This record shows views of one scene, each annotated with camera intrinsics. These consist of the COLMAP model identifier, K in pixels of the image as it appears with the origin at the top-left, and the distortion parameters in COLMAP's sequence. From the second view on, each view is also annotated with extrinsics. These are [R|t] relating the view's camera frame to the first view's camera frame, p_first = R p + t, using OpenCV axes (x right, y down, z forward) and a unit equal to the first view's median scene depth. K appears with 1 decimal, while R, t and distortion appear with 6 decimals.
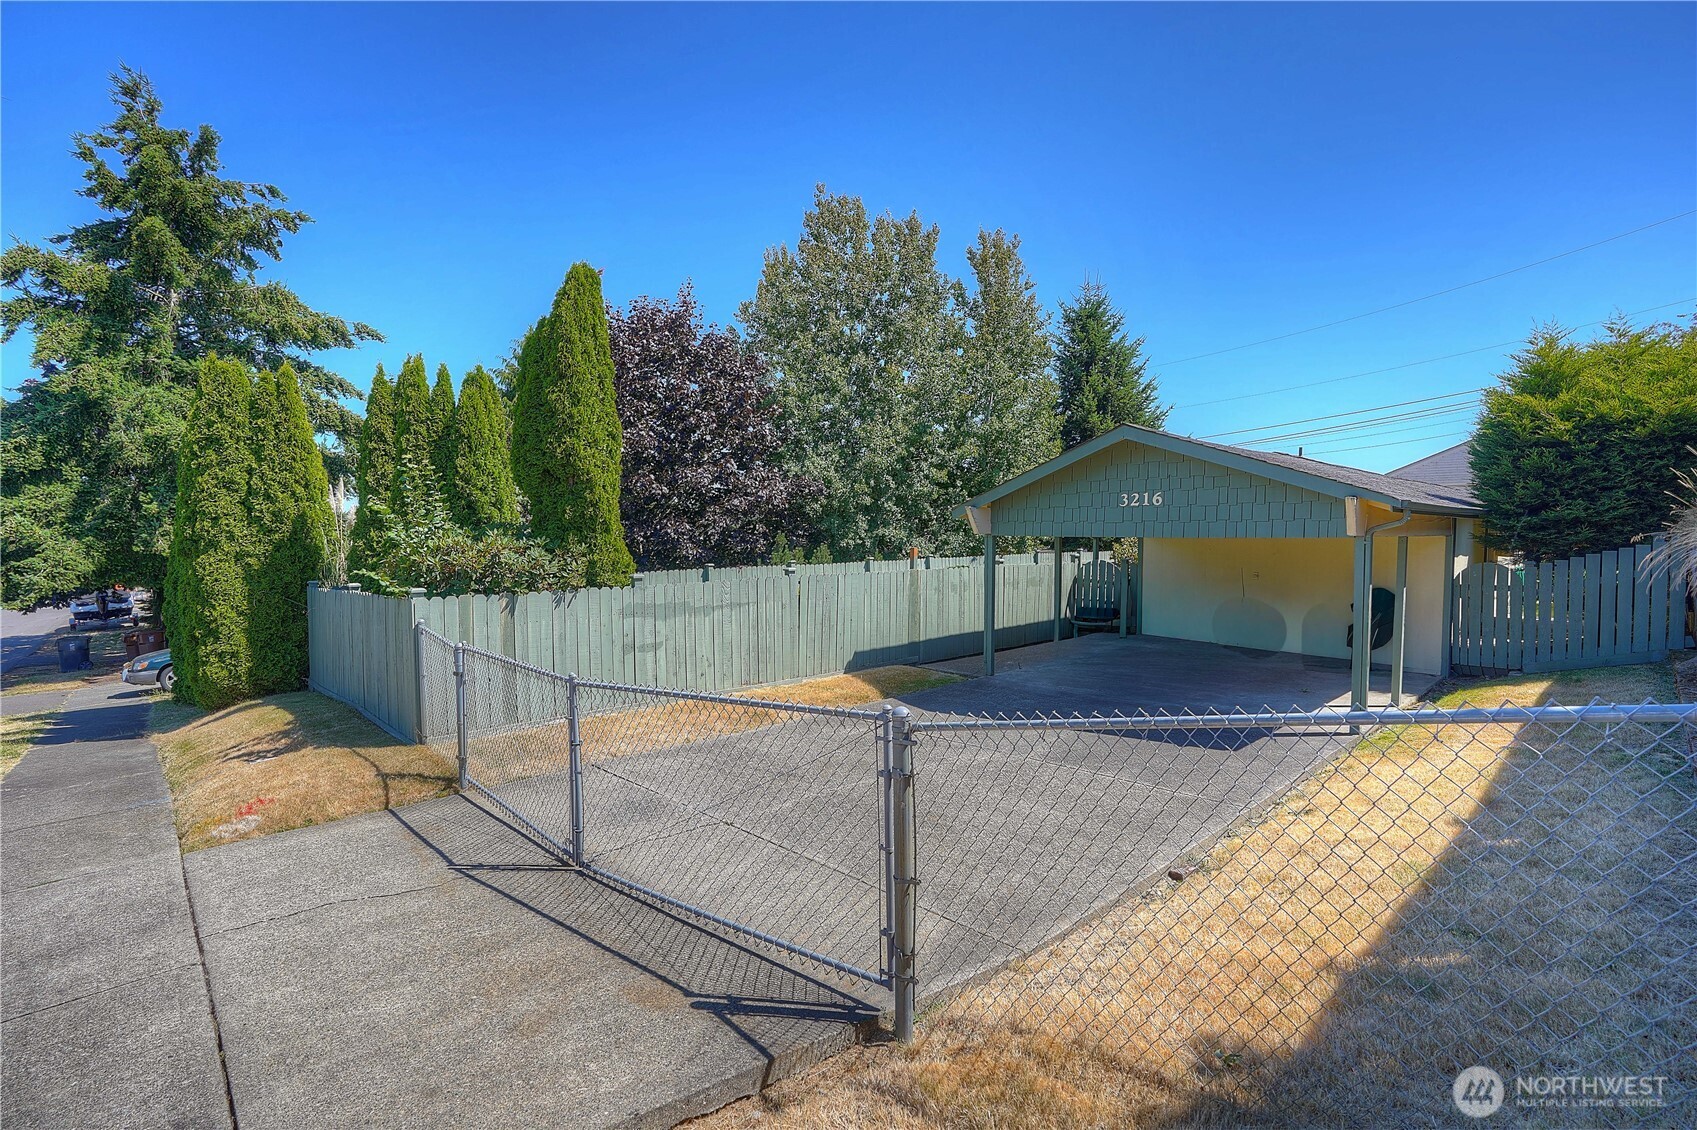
lens RADIAL K [[787.7, 0, 847.8], [0, 787.7, 561.9], [0, 0, 1]] dist [-0.063515, 0.022622]
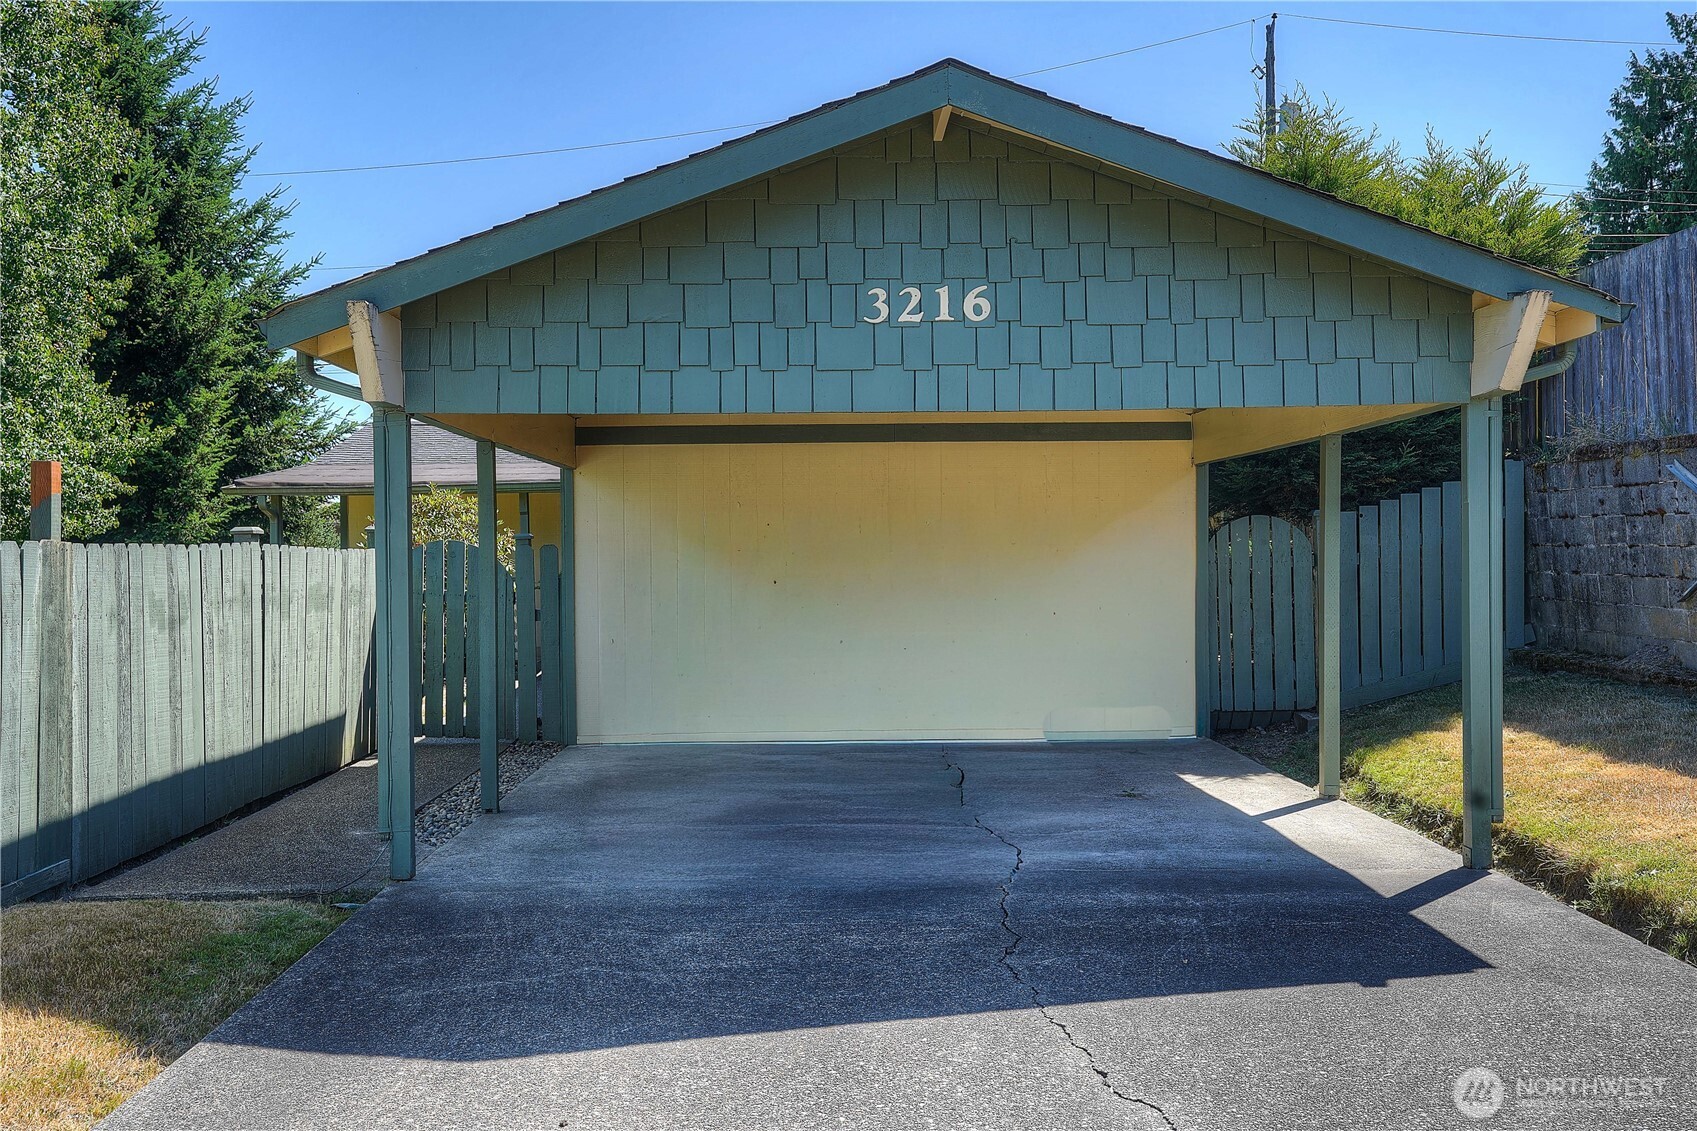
lens RADIAL K [[1478.4, 0, 840.1], [0, 1478.4, 565.7], [0, 0, 1]] dist [0.049996, 0.028124]
pose [[0.669677, -0.013126, 0.742536, -0.071783], [0.038852, 0.999094, -0.017378, 0.022759], [-0.741635, 0.040487, 0.669580, 0.271791]]
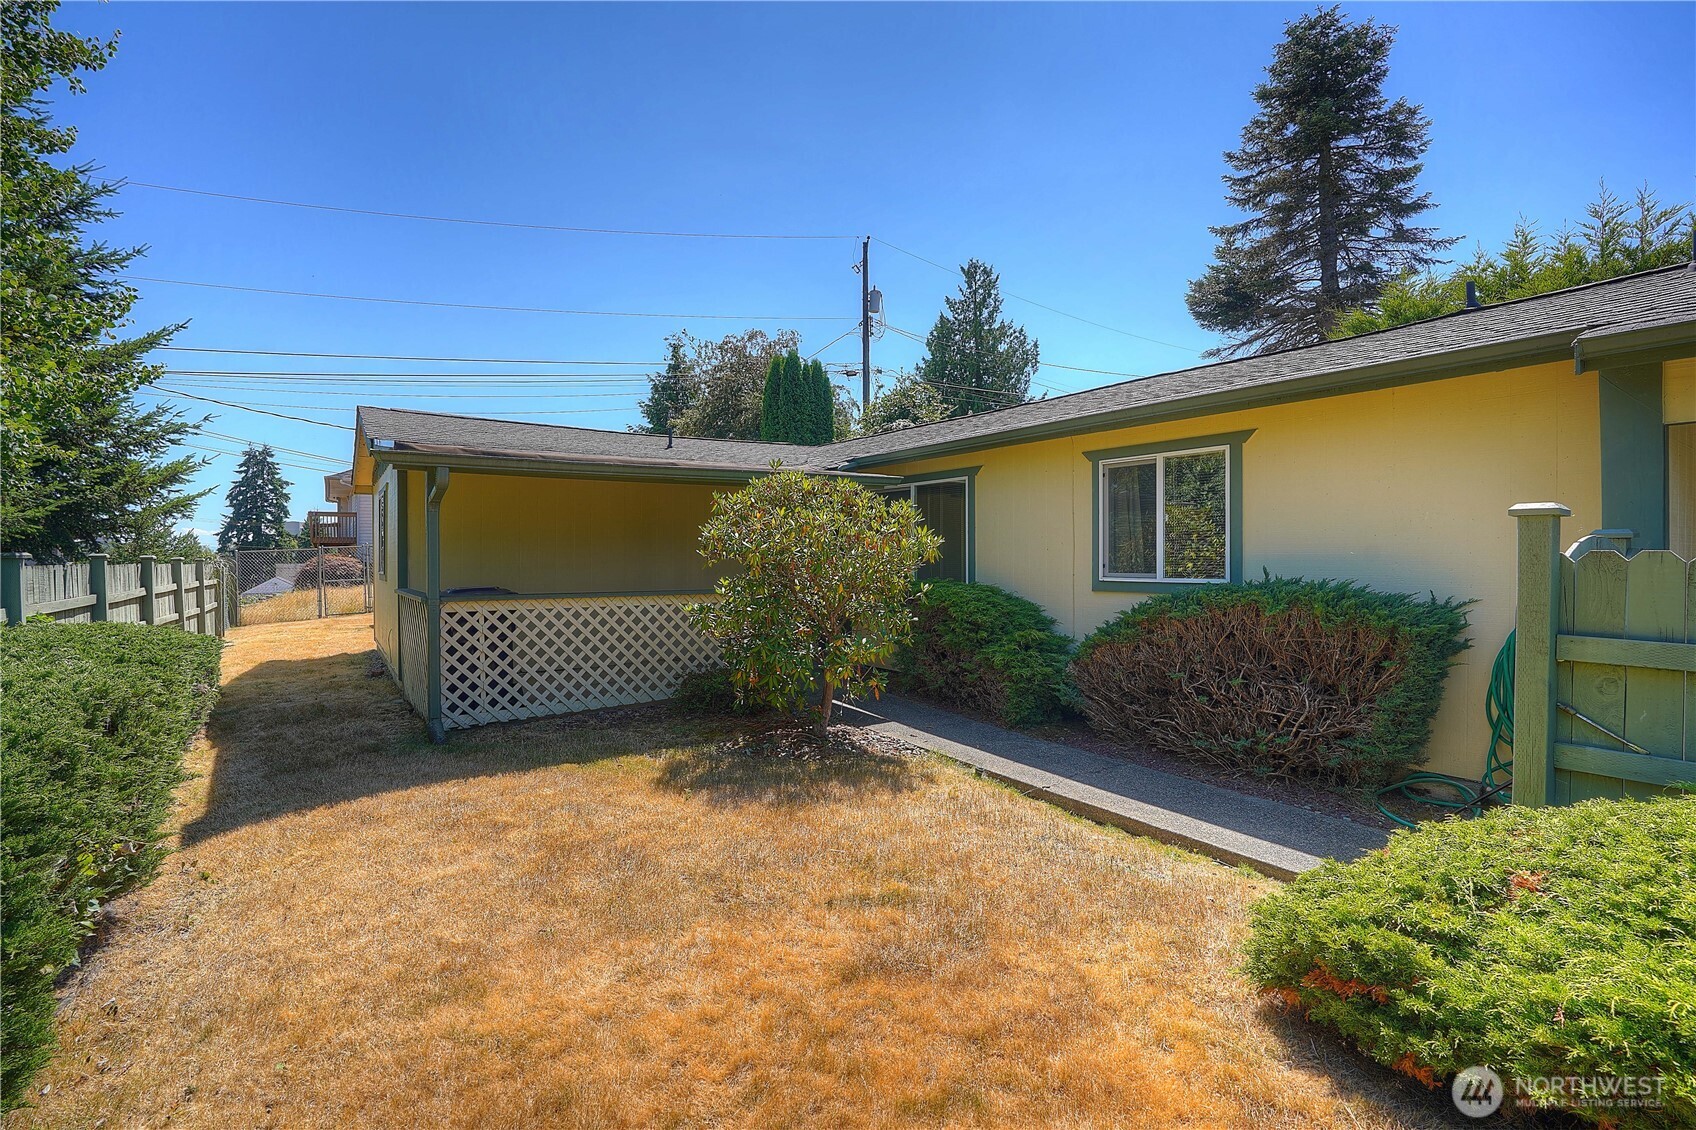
lens RADIAL K [[787.2, 0, 846.0], [0, 787.2, 562.1], [0, 0, 1]] dist [-0.063515, 0.022622]
pose [[0.151984, -0.005435, 0.988368, 0.071440], [0.039872, 0.999205, -0.000637, -0.002529], [-0.987578, 0.039505, 0.152080, 0.859407]]
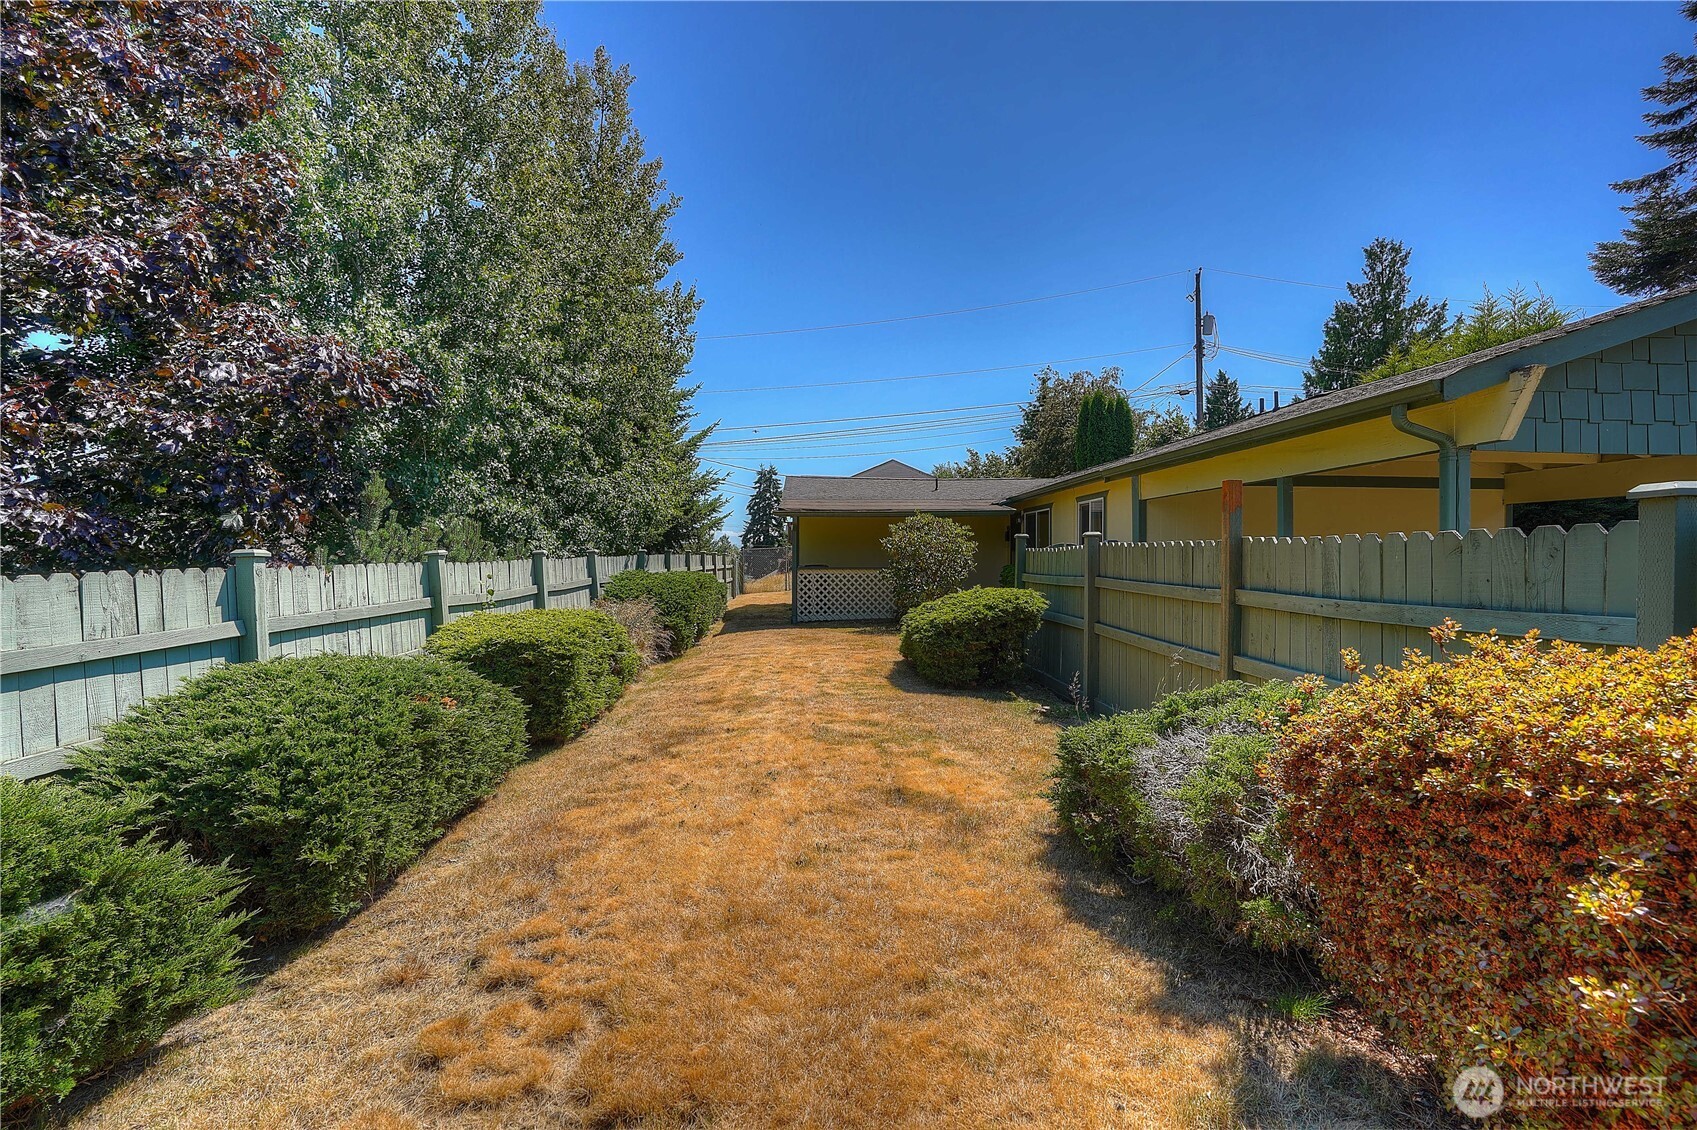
lens RADIAL K [[787.7, 0, 849.0], [0, 787.7, 563.2], [0, 0, 1]] dist [-0.063515, 0.022622]
pose [[0.650390, -0.006273, 0.759574, -0.190128], [0.027674, 0.999498, -0.015441, 0.012974], [-0.759096, 0.031063, 0.650237, 0.542151]]
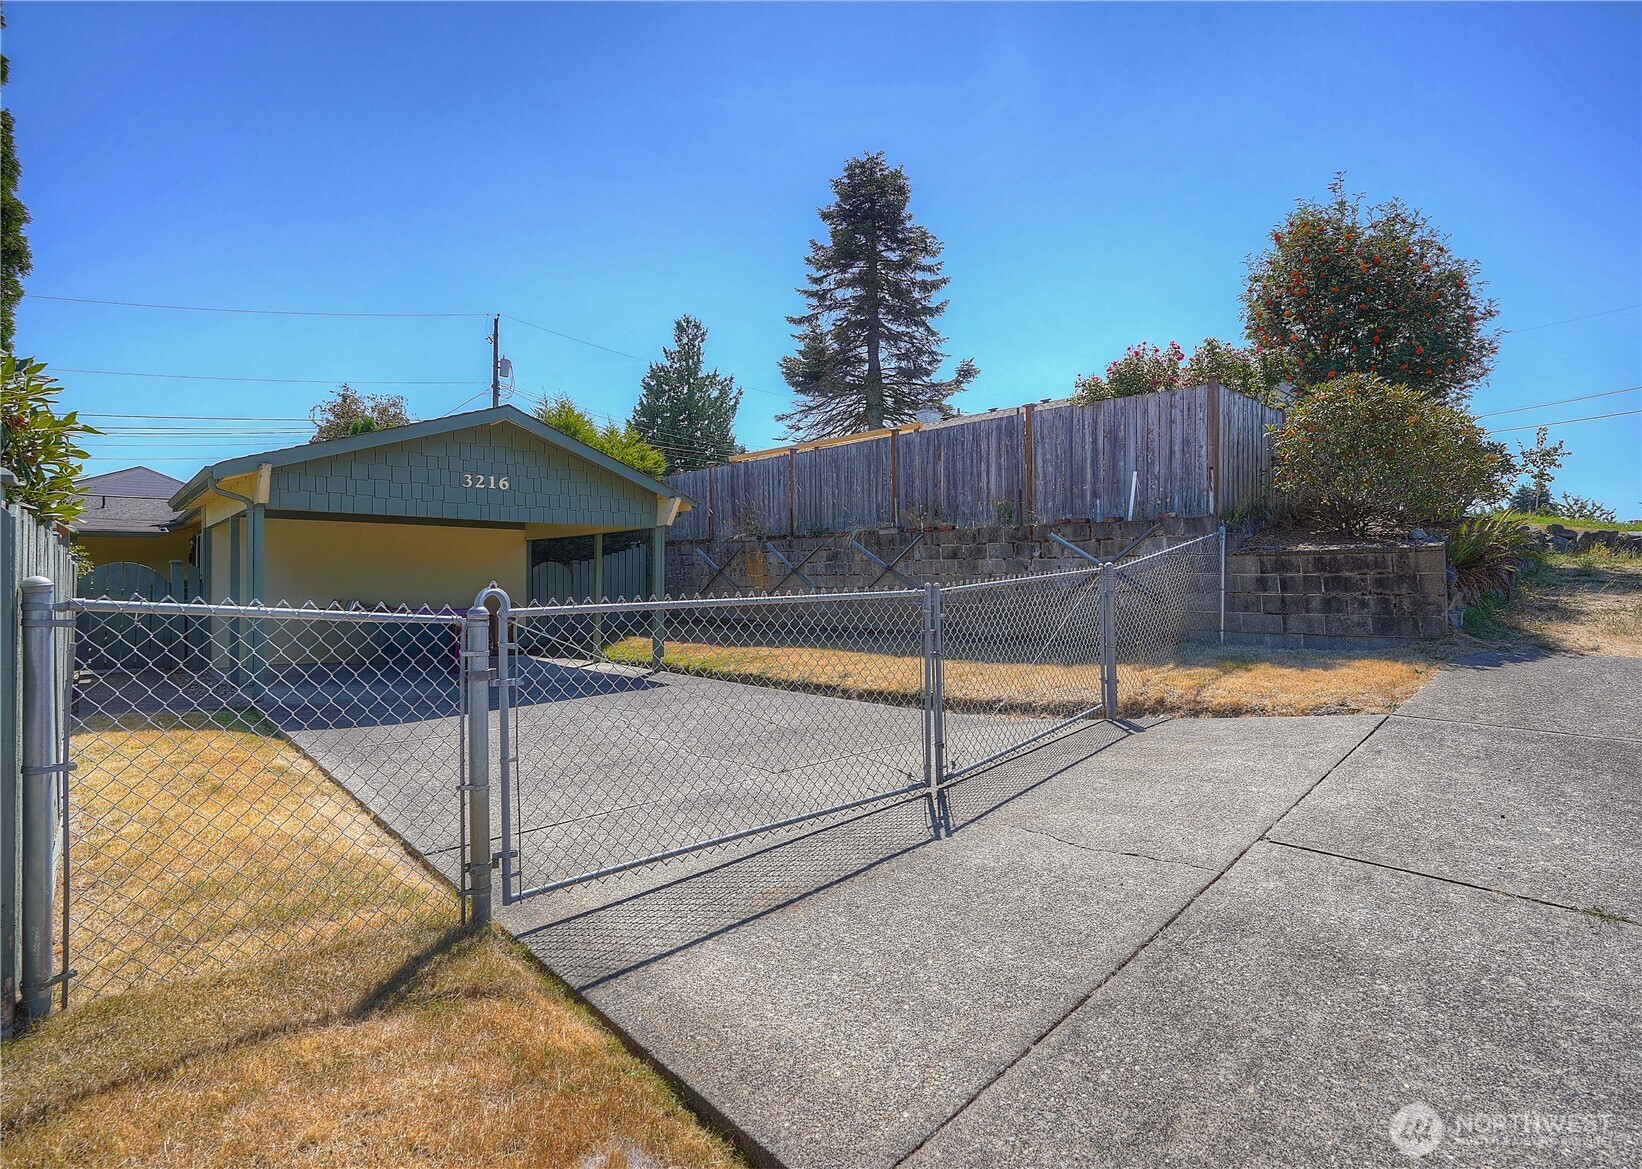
lens RADIAL K [[816.5, 0, 866.5], [0, 816.5, 574.5], [0, 0, 1]] dist [-0.046479, 0.001524]
pose [[-0.025796, 0.012628, 0.999587, -0.311973], [0.038919, 0.999175, -0.011618, 0.032368], [-0.998909, 0.038603, -0.026266, 0.254482]]
